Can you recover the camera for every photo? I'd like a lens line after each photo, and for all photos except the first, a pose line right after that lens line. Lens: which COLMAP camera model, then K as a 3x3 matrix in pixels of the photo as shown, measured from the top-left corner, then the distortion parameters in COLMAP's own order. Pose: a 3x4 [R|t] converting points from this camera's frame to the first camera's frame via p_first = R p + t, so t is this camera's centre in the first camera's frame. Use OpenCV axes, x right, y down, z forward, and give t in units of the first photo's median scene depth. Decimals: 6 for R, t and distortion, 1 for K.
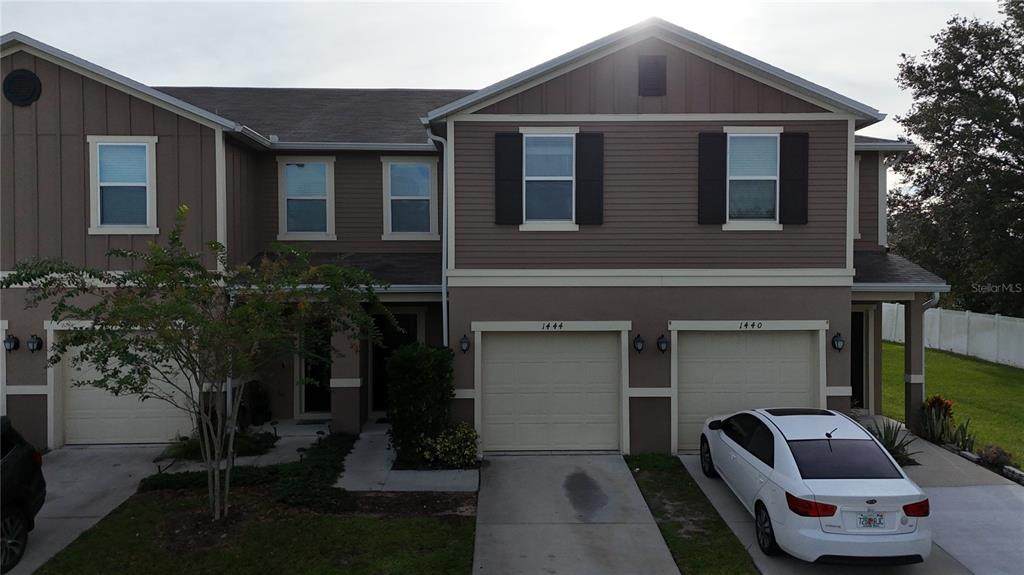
lens RADIAL K [[766.9, 0, 518.8], [0, 766.9, 287.3], [0, 0, 1]] dist [0.020177, -0.002348]
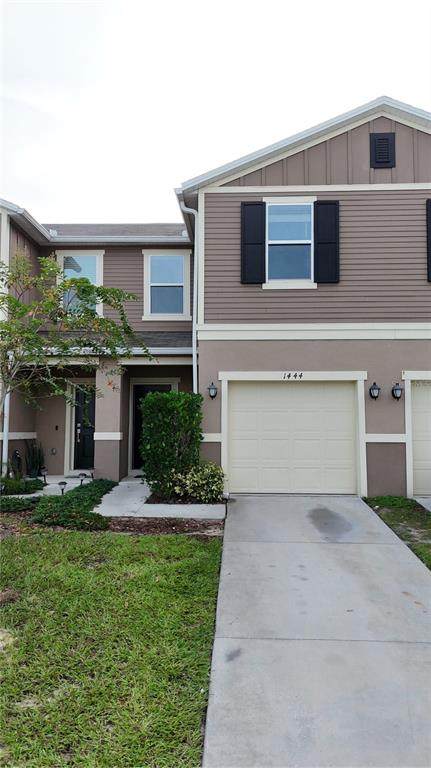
lens RADIAL K [[575.2, 0, 215.5], [0, 575.2, 384.0], [0, 0, 1]] dist [0.020177, -0.002348]
pose [[0.997865, -0.000681, -0.065310, -0.013105], [-0.004845, 0.996419, -0.084414, 0.132689], [0.065133, 0.084550, 0.994288, 0.182962]]
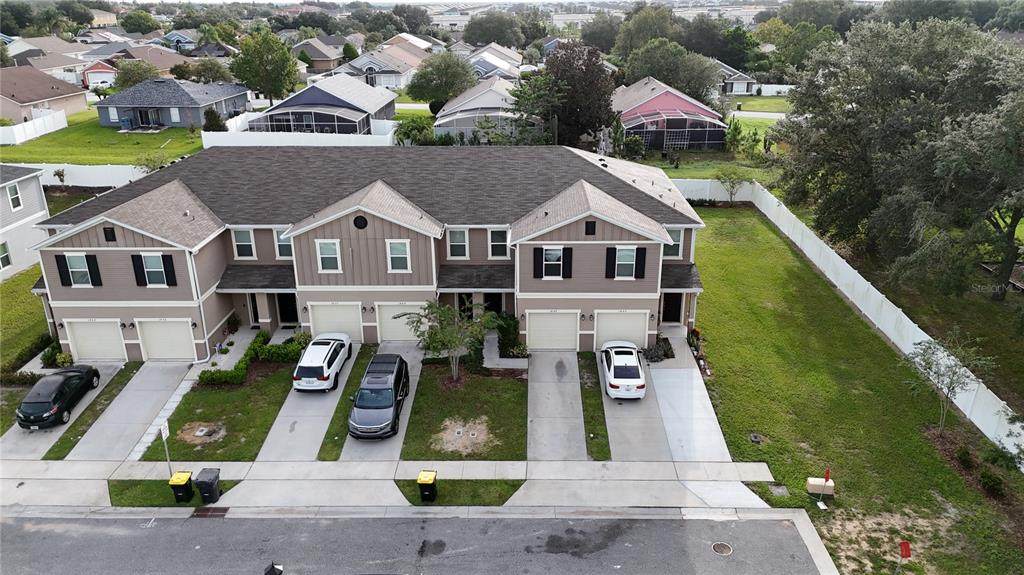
lens RADIAL K [[766.9, 0, 518.8], [0, 766.9, 287.3], [0, 0, 1]] dist [0.020177, -0.002348]
pose [[0.999229, 0.014335, -0.036558, 0.018874], [-0.001184, 0.941559, 0.336845, -1.014218], [0.039250, -0.336542, 0.940850, -1.705485]]
